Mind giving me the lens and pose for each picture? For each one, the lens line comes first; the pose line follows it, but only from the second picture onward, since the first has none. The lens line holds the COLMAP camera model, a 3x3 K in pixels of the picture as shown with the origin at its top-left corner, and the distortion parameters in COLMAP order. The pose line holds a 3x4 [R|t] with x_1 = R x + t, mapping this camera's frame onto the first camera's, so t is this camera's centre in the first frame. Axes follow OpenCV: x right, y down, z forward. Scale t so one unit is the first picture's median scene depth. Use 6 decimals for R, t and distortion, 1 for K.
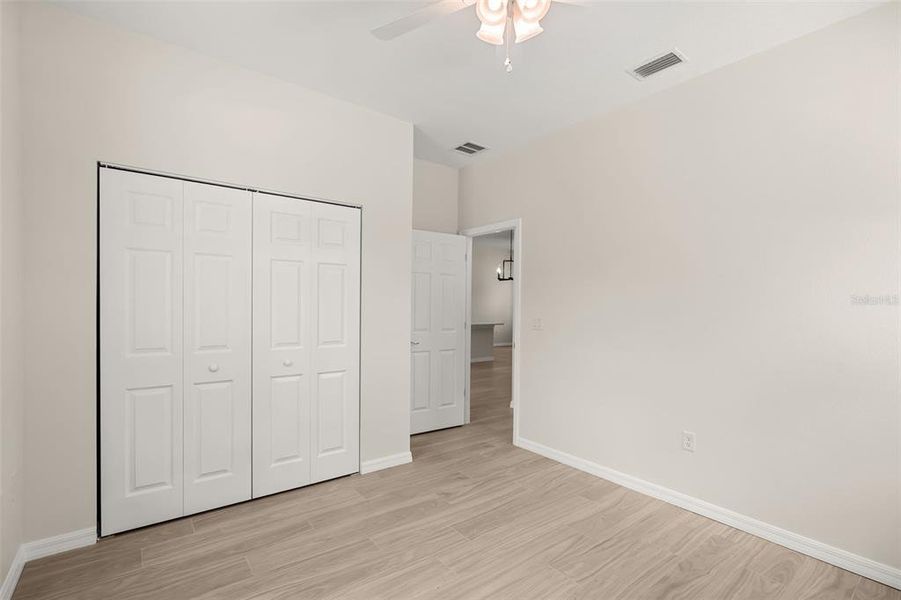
lens RADIAL K [[411.6, 0, 453.0], [0, 411.6, 308.1], [0, 0, 1]] dist [0.000753, 0.000380]
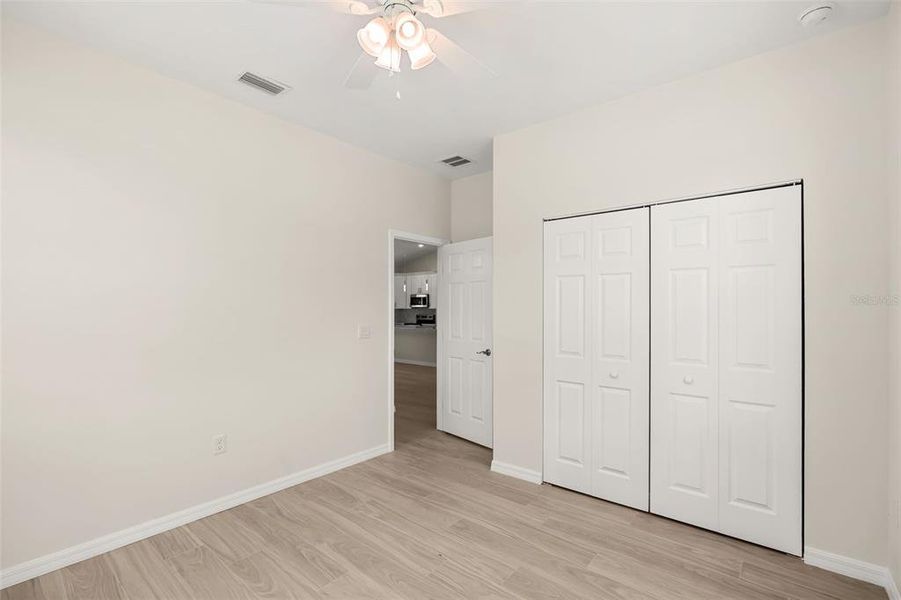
lens RADIAL K [[411.6, 0, 453.0], [0, 411.6, 308.1], [0, 0, 1]] dist [0.000753, 0.000380]
pose [[0.222300, -0.019888, -0.974775, 0.435701], [-0.006950, 0.999734, -0.021982, -0.007848], [0.974954, 0.011661, 0.222103, 0.344524]]
